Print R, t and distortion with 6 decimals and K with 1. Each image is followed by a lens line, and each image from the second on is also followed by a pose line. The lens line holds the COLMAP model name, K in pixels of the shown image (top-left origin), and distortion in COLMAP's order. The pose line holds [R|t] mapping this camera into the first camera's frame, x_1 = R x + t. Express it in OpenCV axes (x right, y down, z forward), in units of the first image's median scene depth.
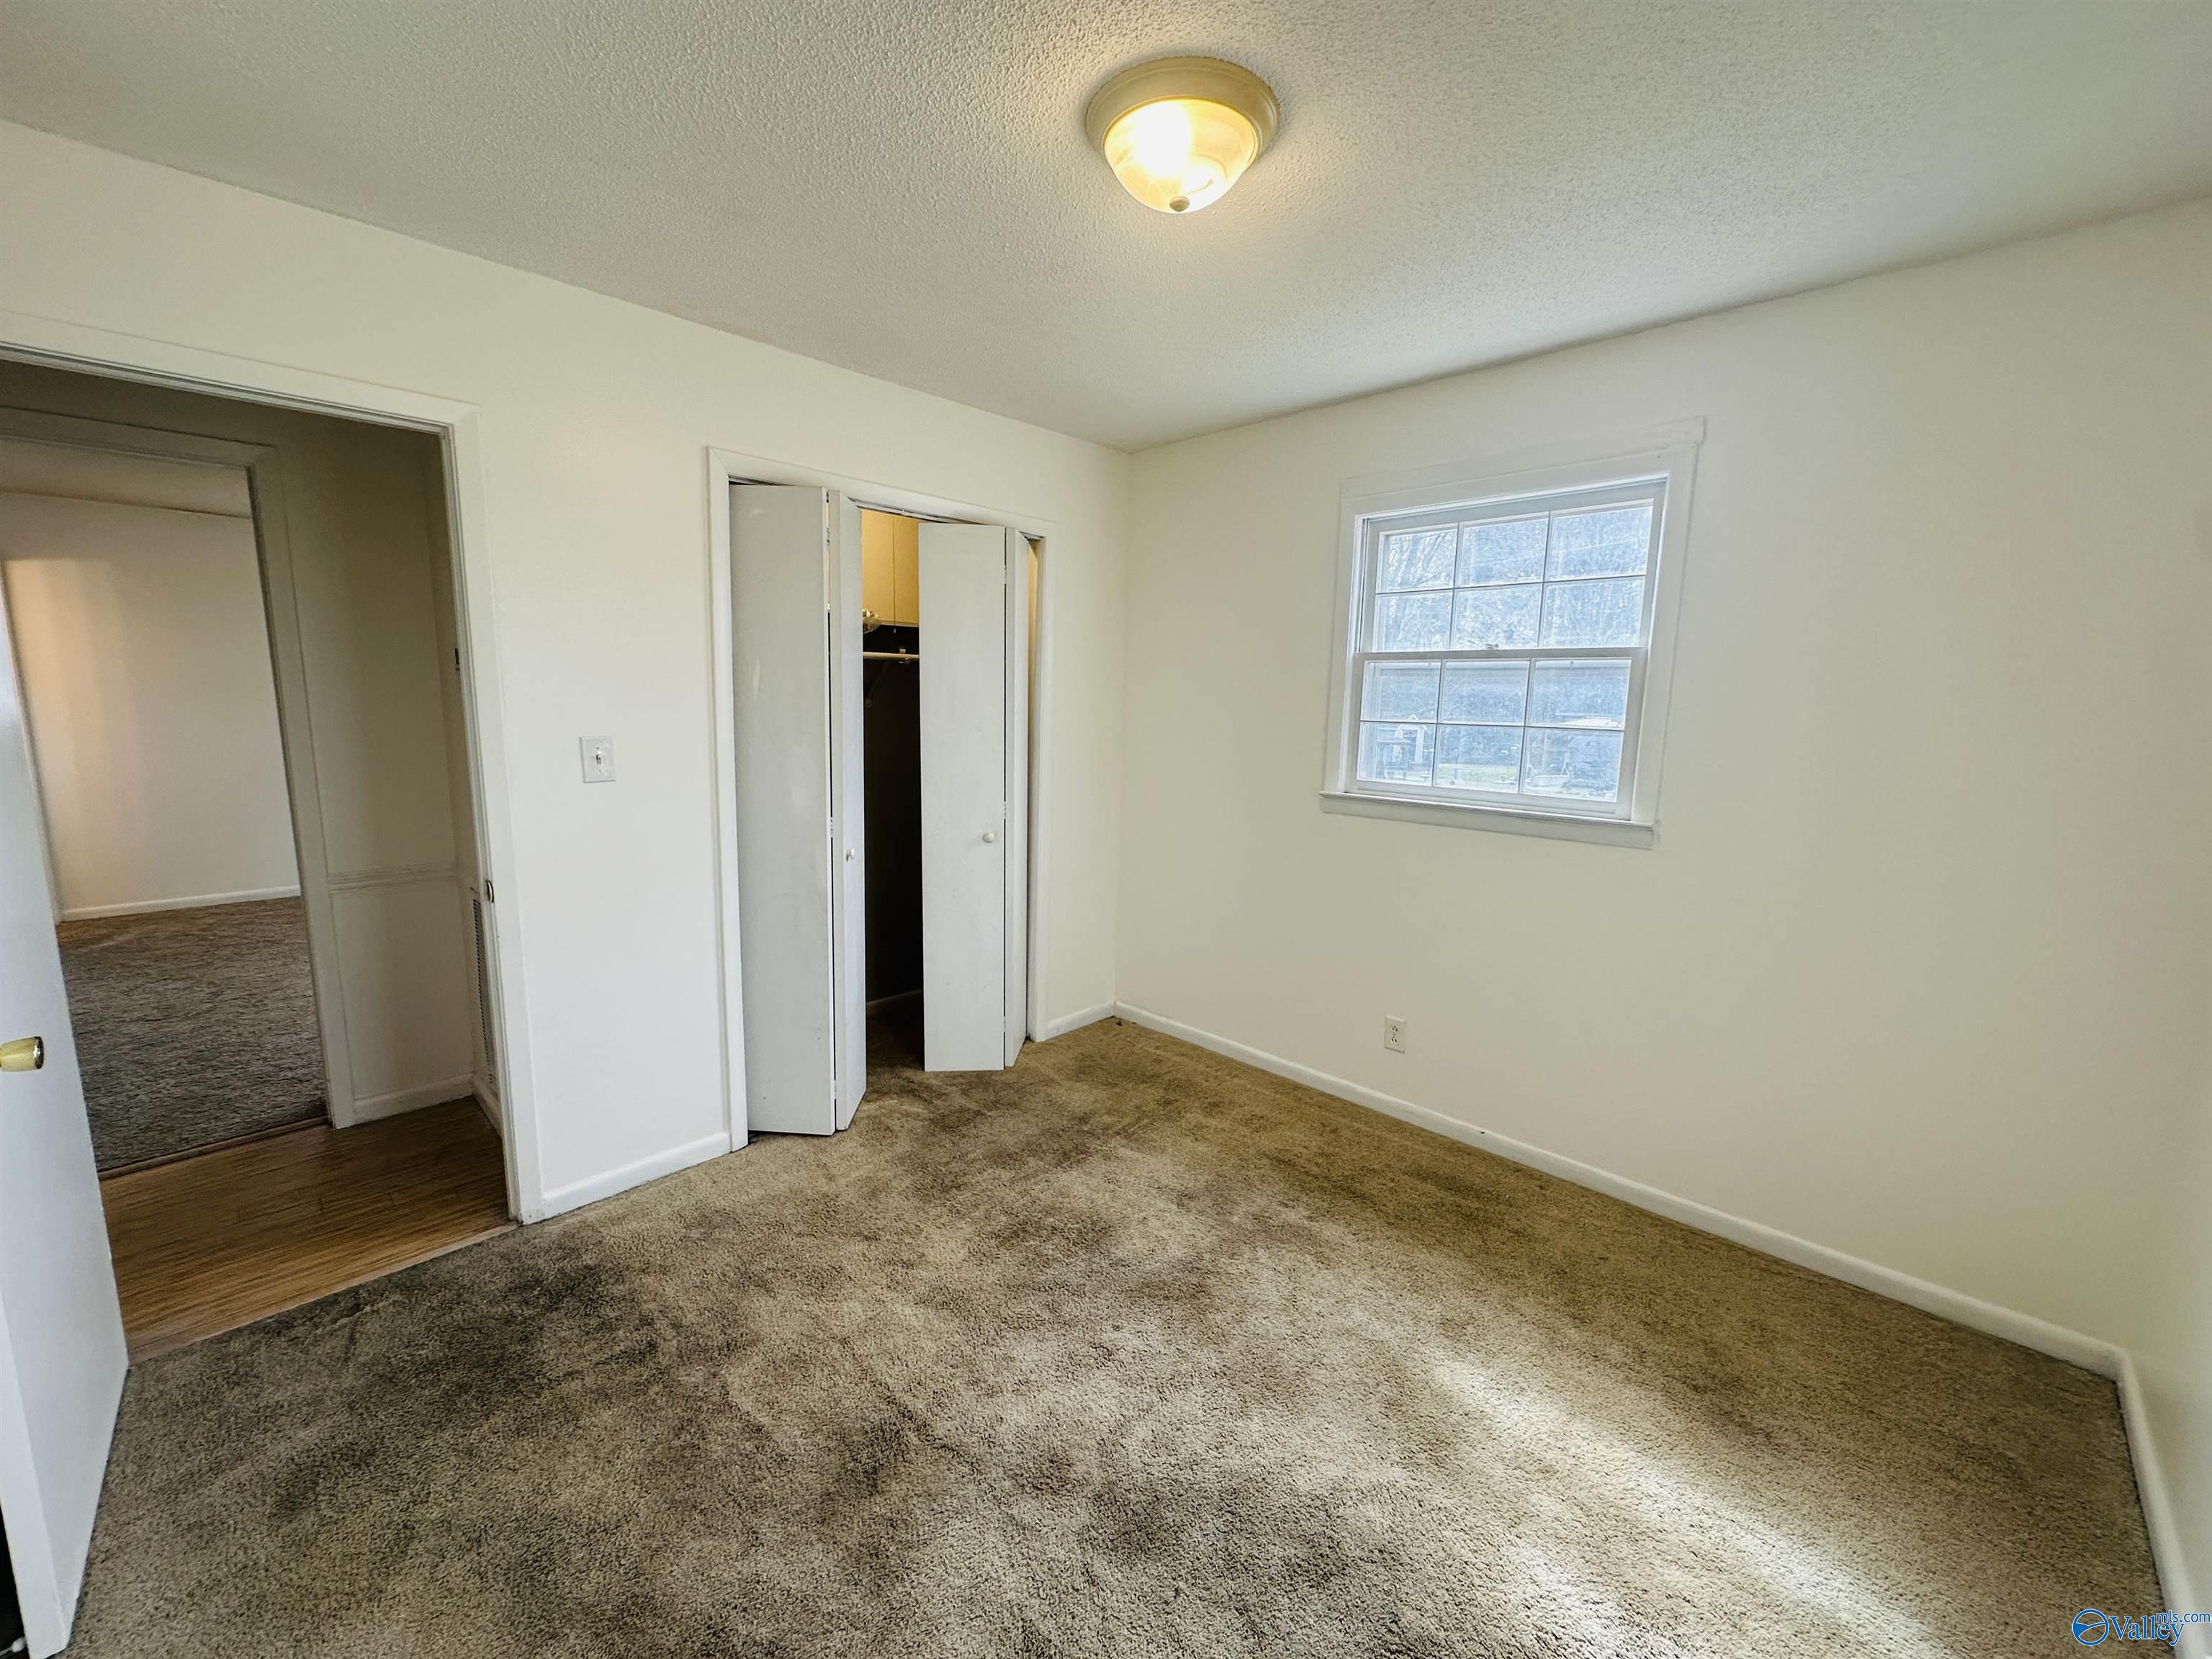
lens RADIAL K [[877.2, 0, 1106.4], [0, 877.2, 830.3], [0, 0, 1]] dist [-0.003558, -0.000066]
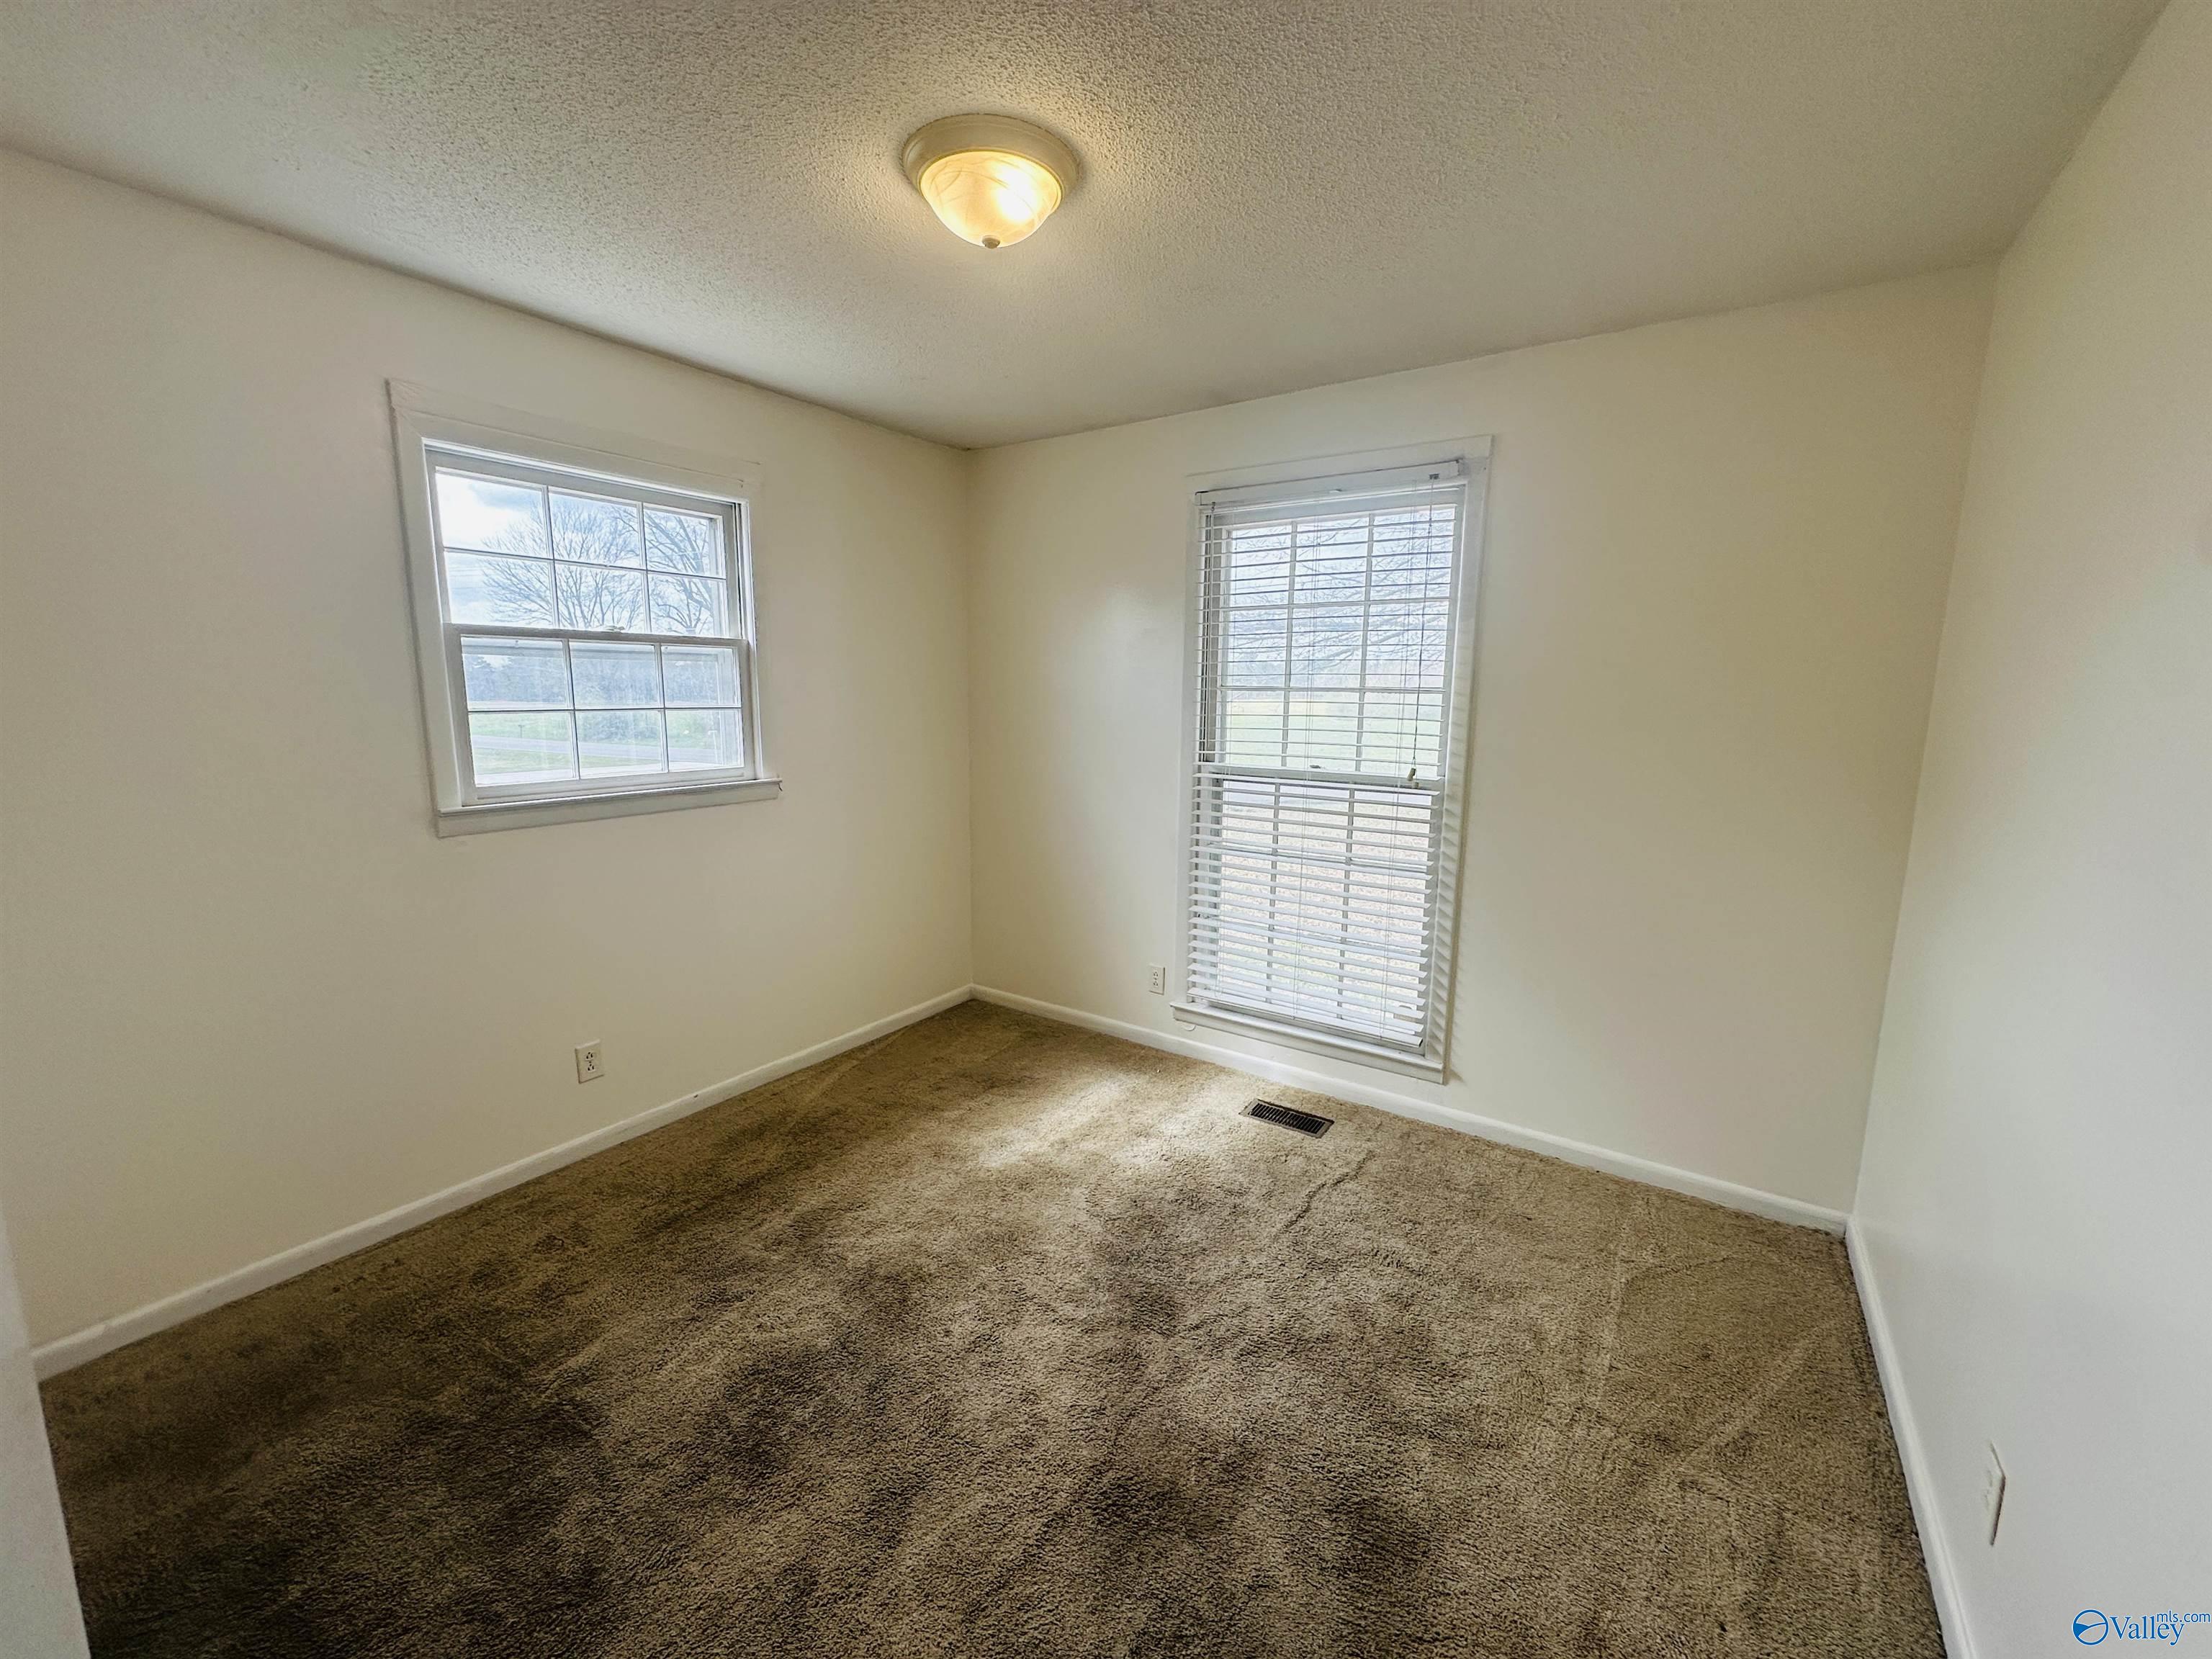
lens RADIAL K [[877.2, 0, 1098.8], [0, 877.2, 832.7], [0, 0, 1]] dist [-0.003558, -0.000066]
pose [[-0.162235, -0.180953, 0.970019, -0.717251], [0.136577, 0.969462, 0.203691, -0.128640], [-0.977255, 0.165528, -0.132566, 0.719440]]
